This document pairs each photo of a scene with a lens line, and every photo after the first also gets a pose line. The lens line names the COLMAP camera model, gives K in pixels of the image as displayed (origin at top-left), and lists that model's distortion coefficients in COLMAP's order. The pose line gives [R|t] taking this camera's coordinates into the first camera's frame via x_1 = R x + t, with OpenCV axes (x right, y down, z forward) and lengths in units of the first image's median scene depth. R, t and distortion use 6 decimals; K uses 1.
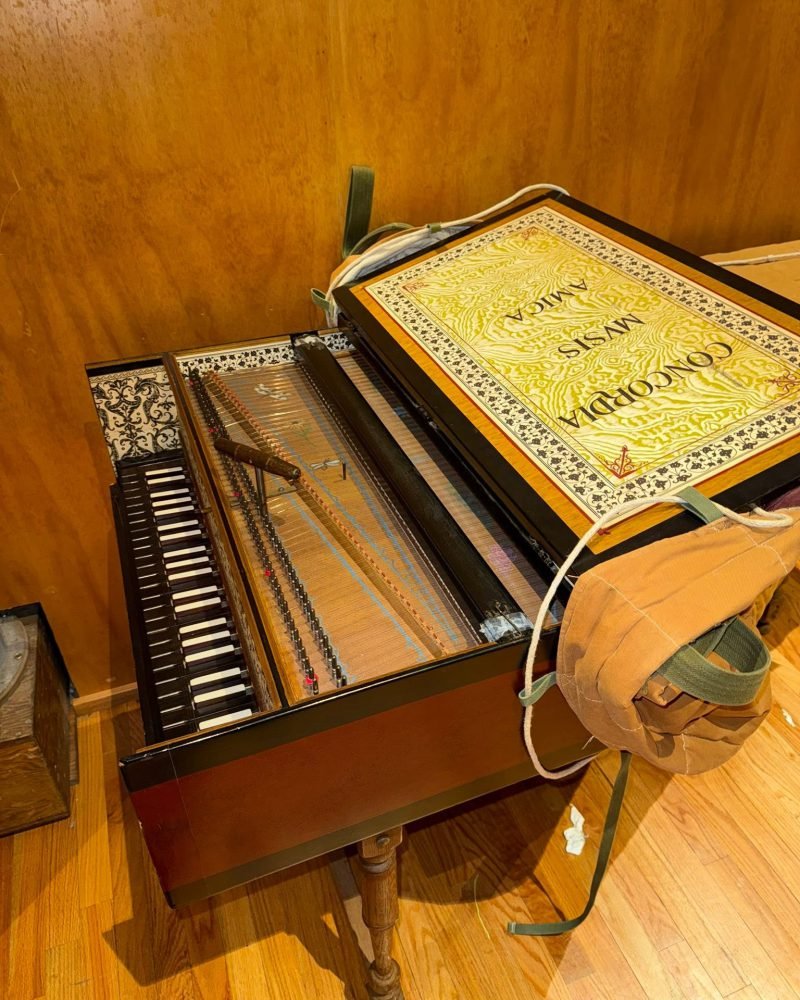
lens RADIAL K [[771.0, 0, 400.0], [0, 771.0, 500.0], [0, 0, 1]] dist [0.007810, 0.002452]
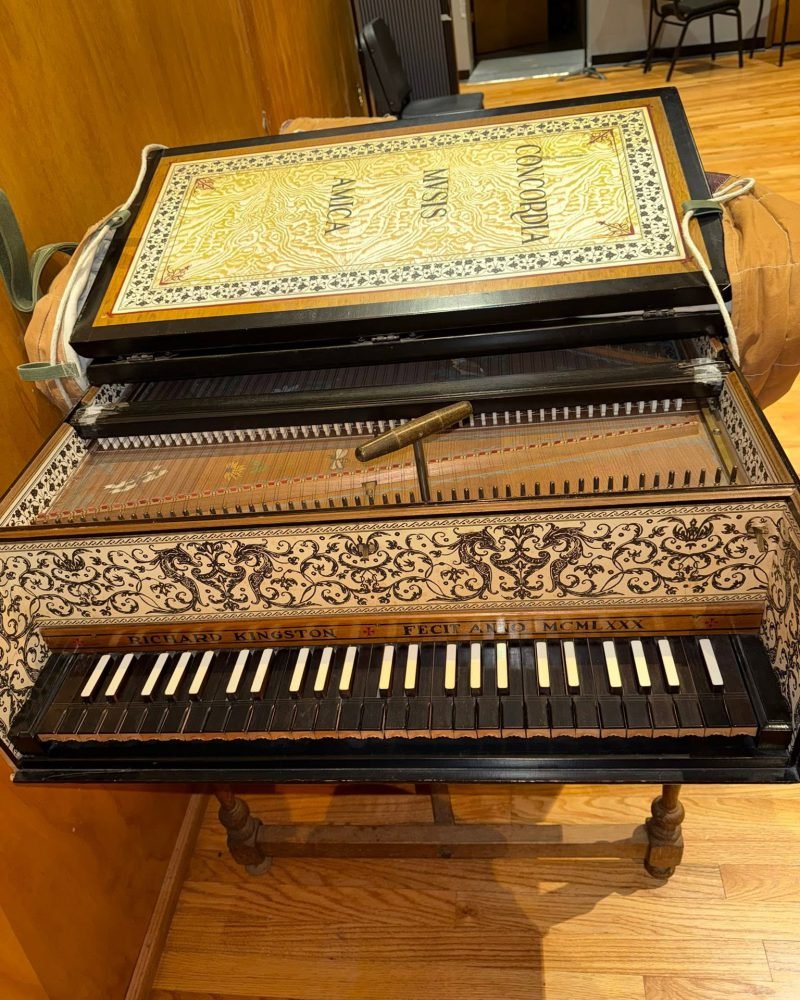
lens RADIAL K [[776.5, 0, 400.0], [0, 776.5, 500.0], [0, 0, 1]] dist [-0.011077, -0.002725]
pose [[0.431310, -0.589227, 0.683215, -0.671582], [0.625431, 0.741056, 0.244279, -0.176465], [-0.650236, 0.321944, 0.688146, 0.411343]]
